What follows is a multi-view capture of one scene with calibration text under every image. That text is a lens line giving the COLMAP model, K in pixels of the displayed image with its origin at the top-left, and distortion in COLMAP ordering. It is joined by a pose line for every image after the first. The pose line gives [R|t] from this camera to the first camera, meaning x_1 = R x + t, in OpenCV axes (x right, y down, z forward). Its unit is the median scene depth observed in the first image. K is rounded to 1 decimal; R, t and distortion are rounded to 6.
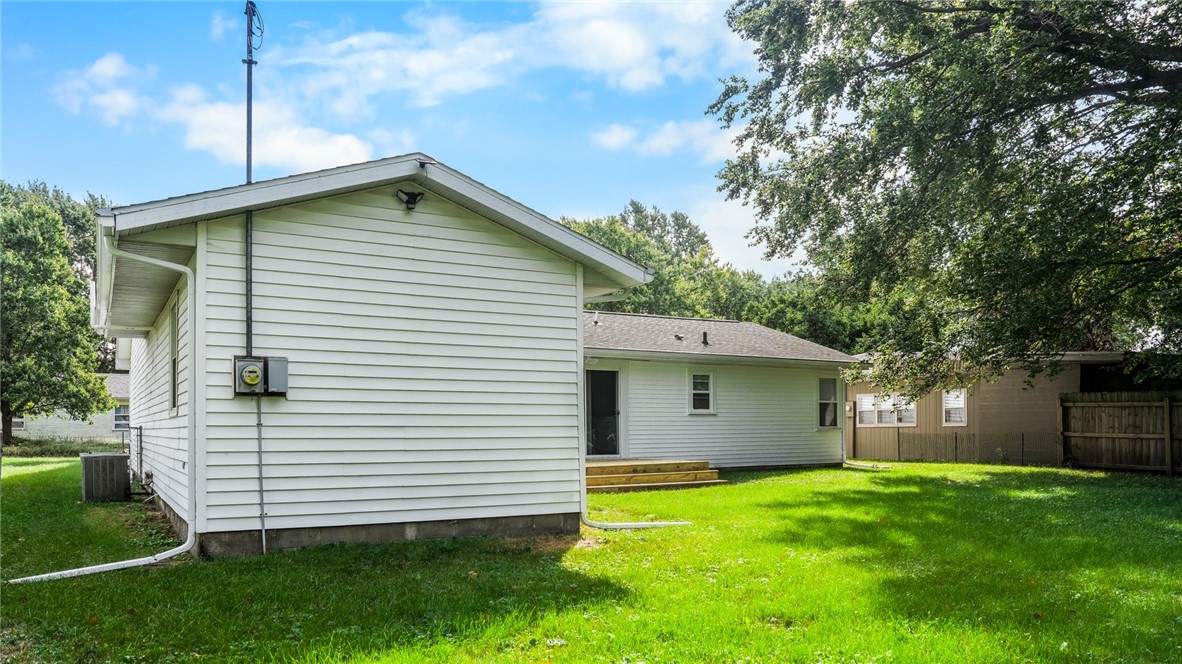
lens RADIAL K [[934.7, 0, 589.3], [0, 934.7, 418.4], [0, 0, 1]] dist [-0.047067, 0.136000]
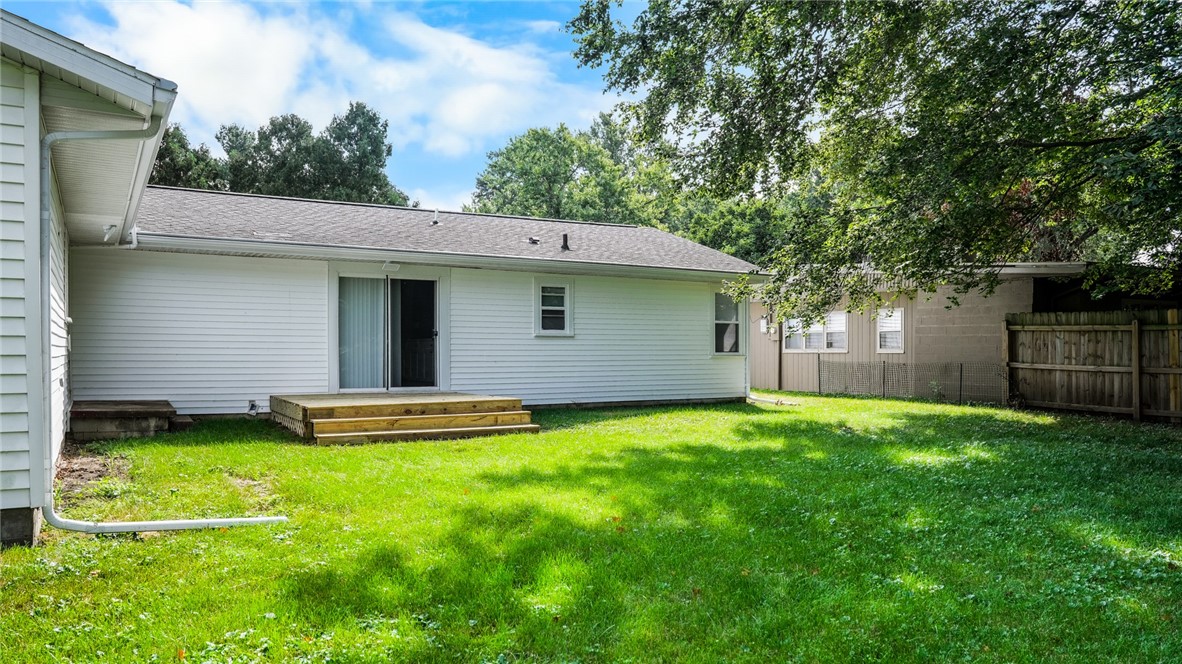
lens RADIAL K [[897.0, 0, 591.0], [0, 897.0, 332.0], [0, 0, 1]] dist [-0.002748, 0.005030]
pose [[0.999787, 0.007999, -0.019044, 0.341205], [-0.008118, 0.999948, -0.006190, -0.007385], [0.018993, 0.006344, 0.999799, 0.470475]]
